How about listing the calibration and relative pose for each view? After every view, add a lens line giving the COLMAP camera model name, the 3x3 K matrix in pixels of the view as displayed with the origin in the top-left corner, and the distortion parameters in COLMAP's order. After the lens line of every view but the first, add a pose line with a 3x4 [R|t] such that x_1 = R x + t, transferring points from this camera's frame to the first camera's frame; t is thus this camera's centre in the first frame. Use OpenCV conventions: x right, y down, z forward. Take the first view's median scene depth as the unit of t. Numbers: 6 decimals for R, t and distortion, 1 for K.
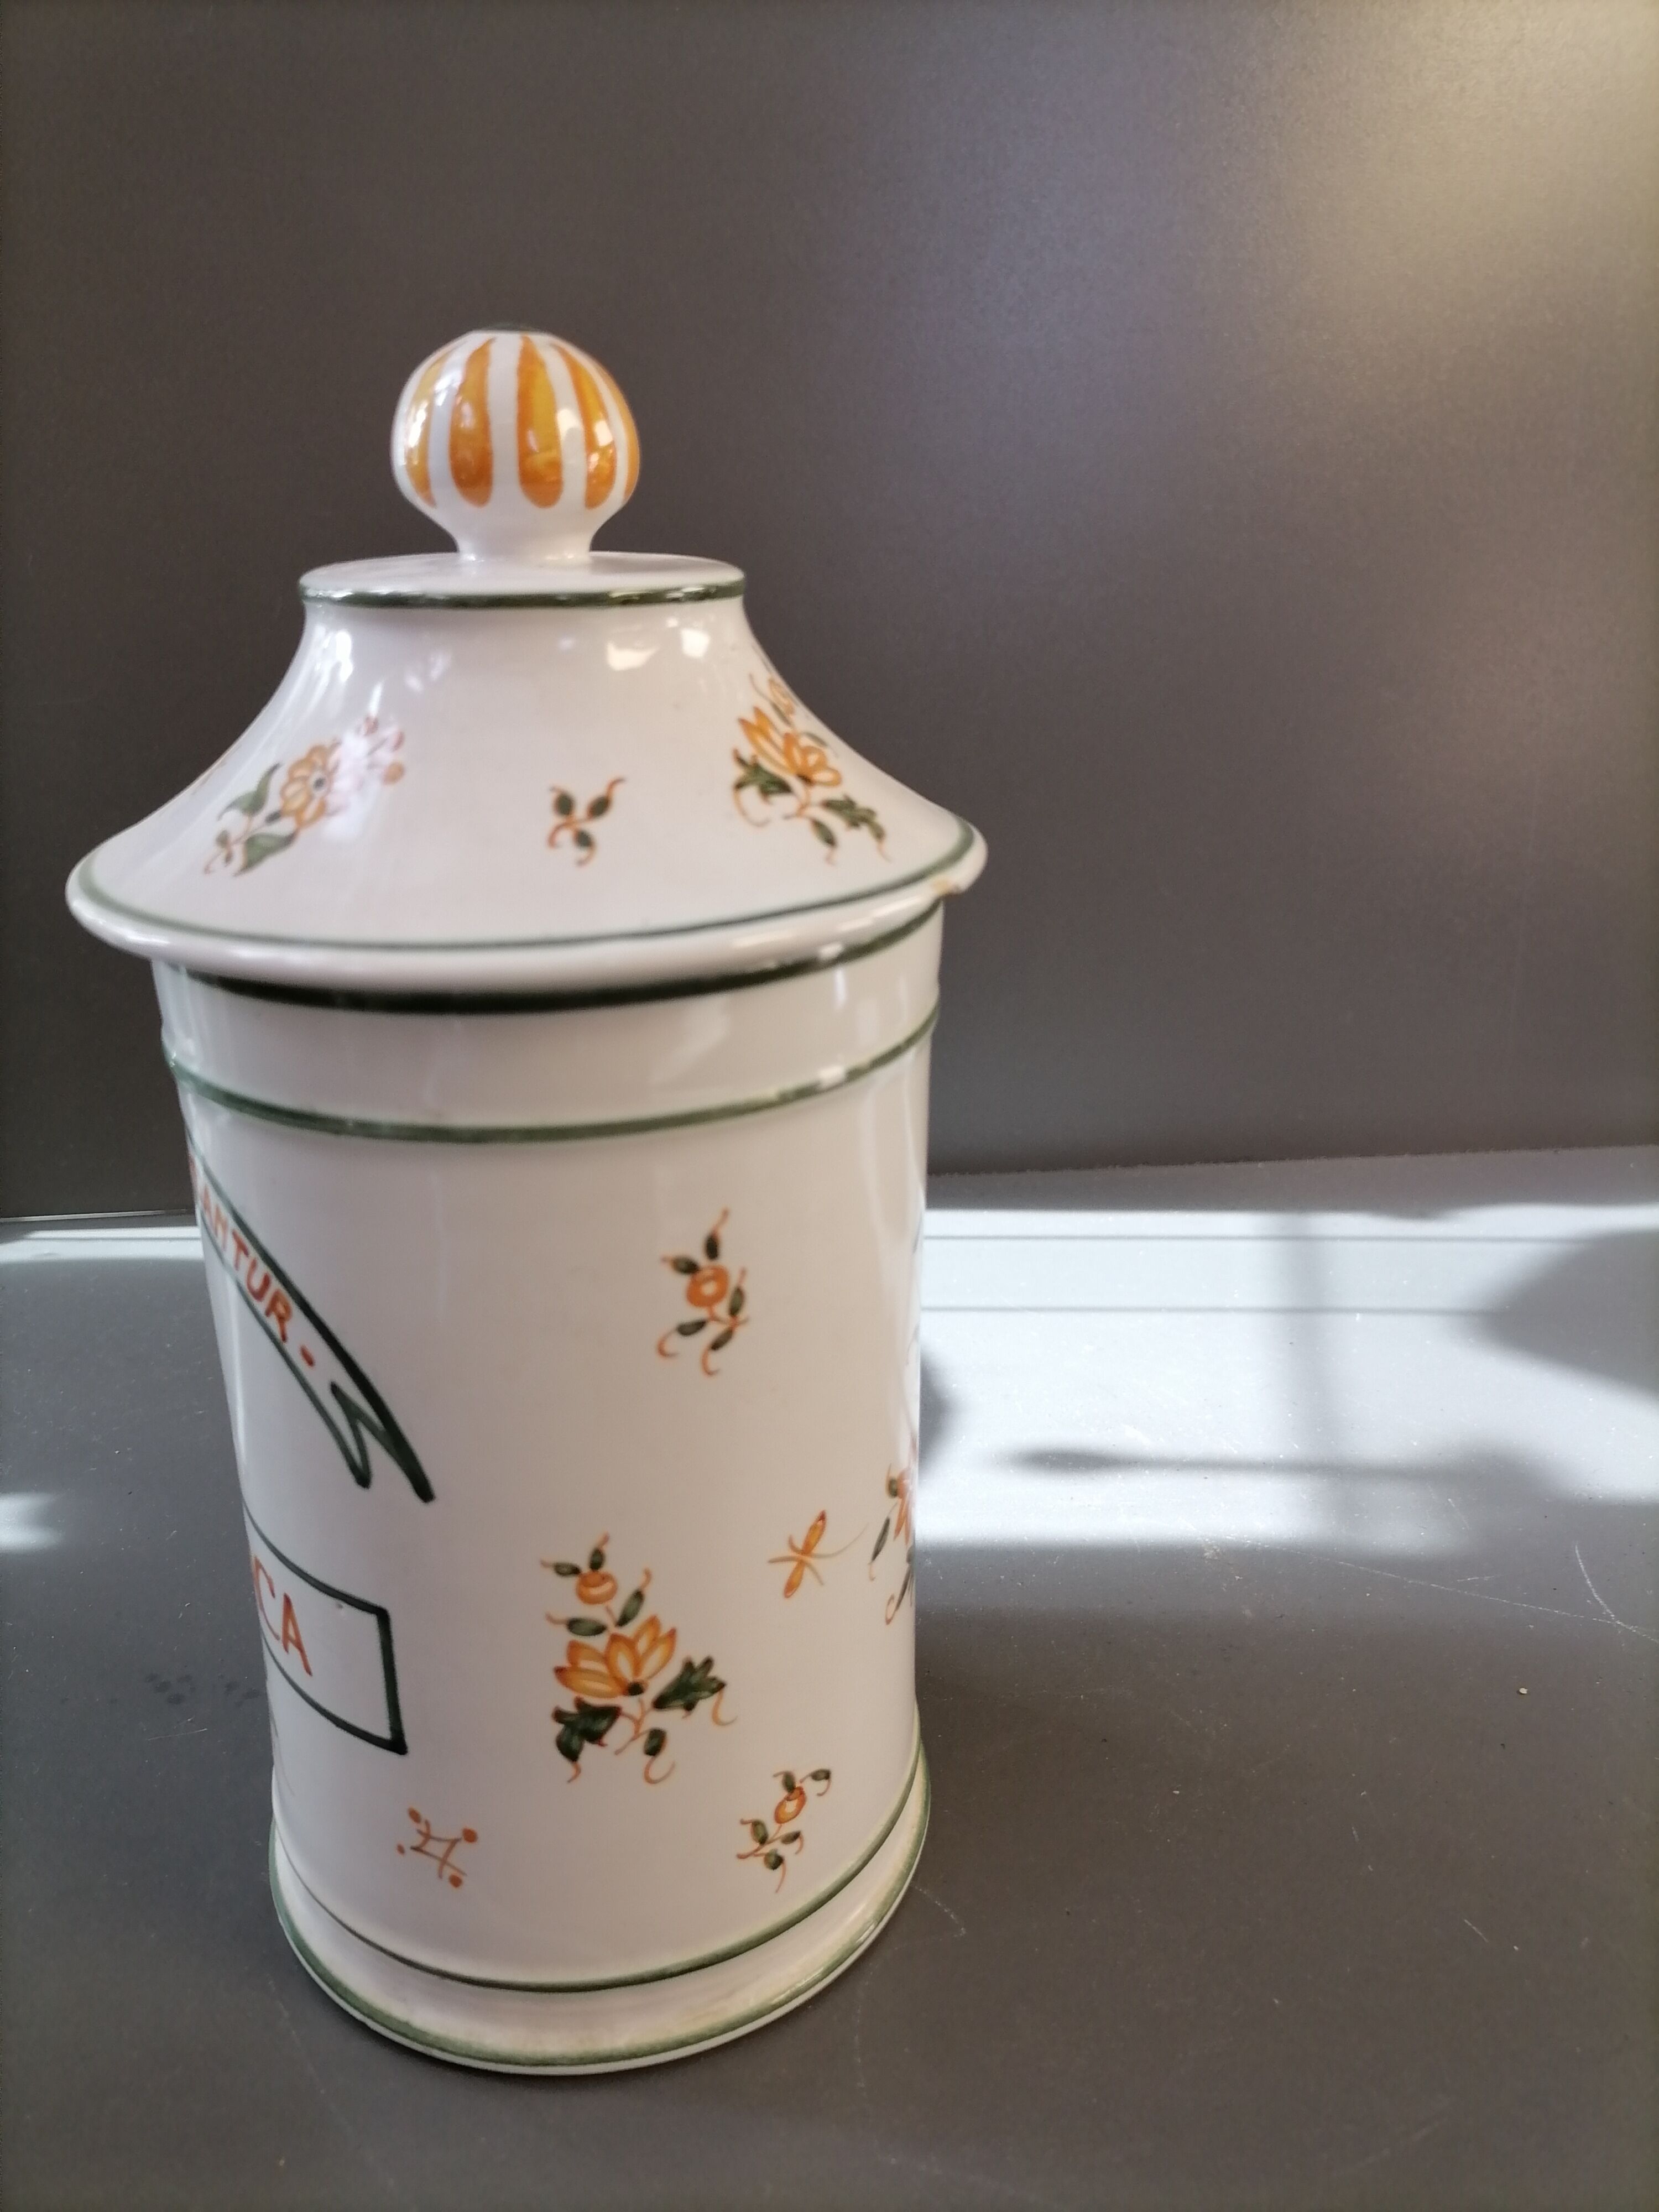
lens RADIAL K [[1687.0, 0, 813.1], [0, 1687.0, 1105.8], [0, 0, 1]] dist [0.000777, 0.009674]
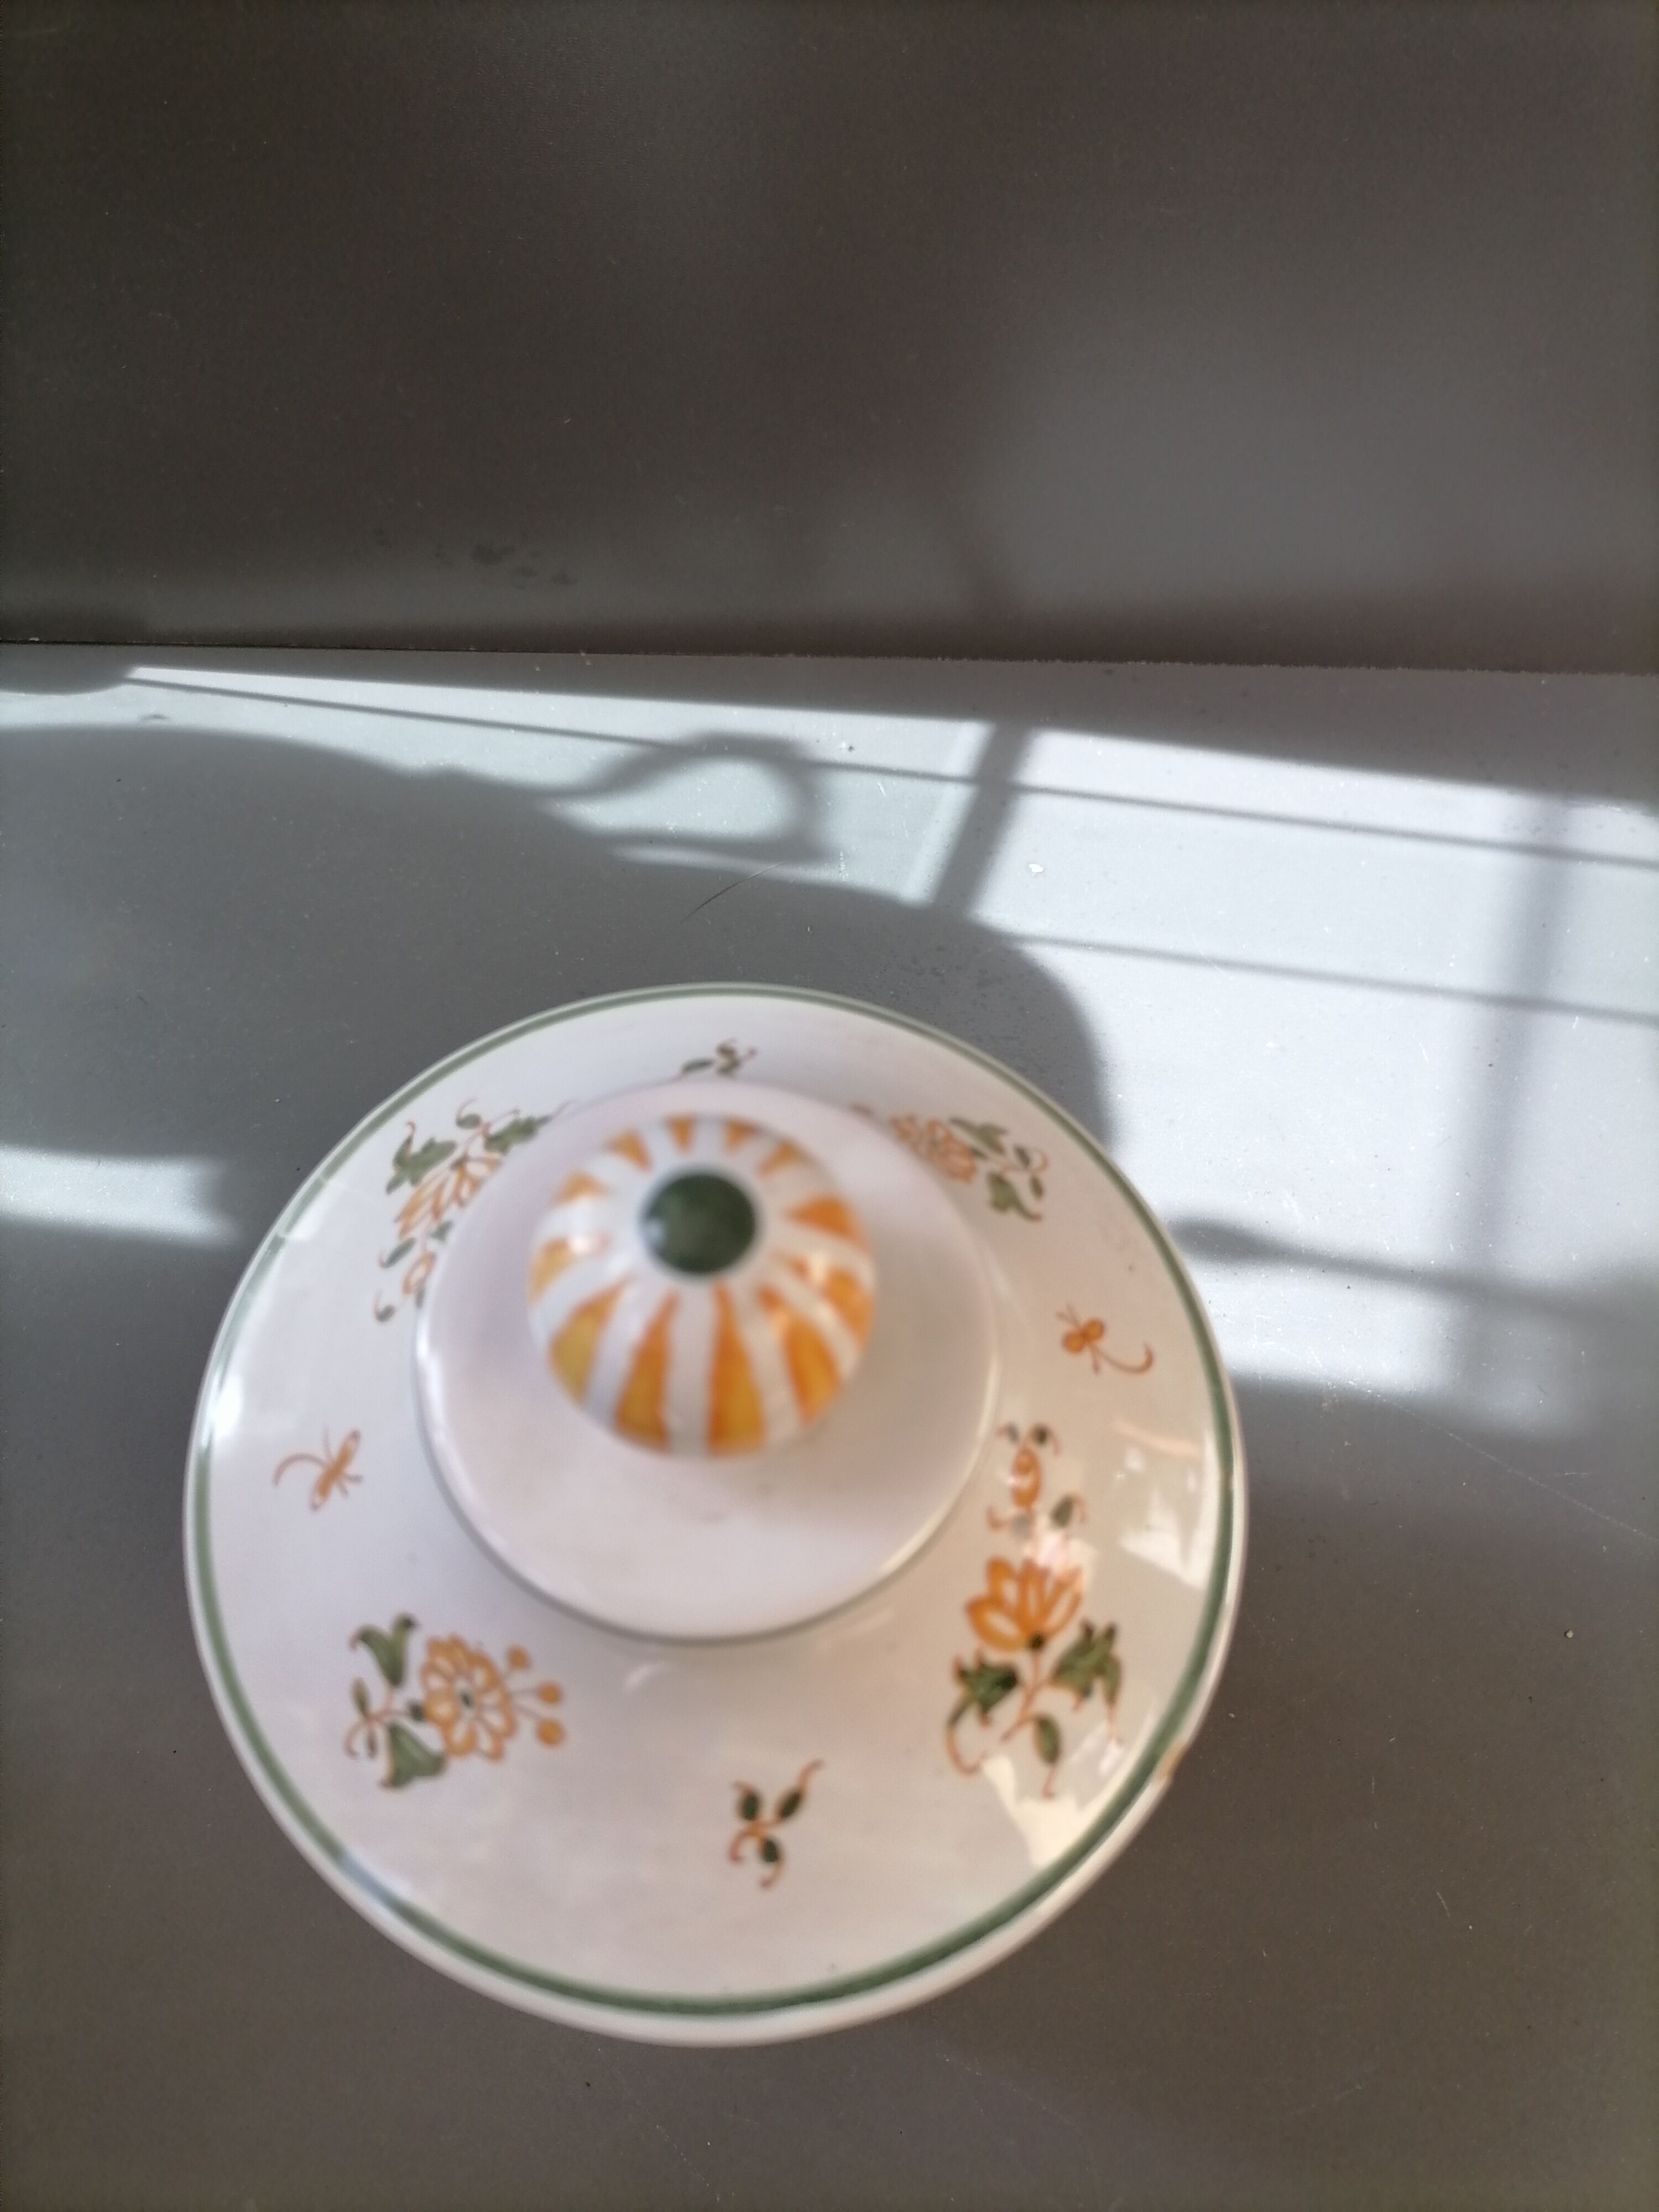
lens RADIAL K [[1676.8, 0, 819.8], [0, 1676.8, 1112.7], [0, 0, 1]] dist [0.009924, 0.004772]
pose [[0.992741, 0.117083, -0.027510, -0.124811], [-0.067784, 0.733613, 0.676179, -0.984473], [0.099351, -0.669405, 0.736224, 0.584284]]
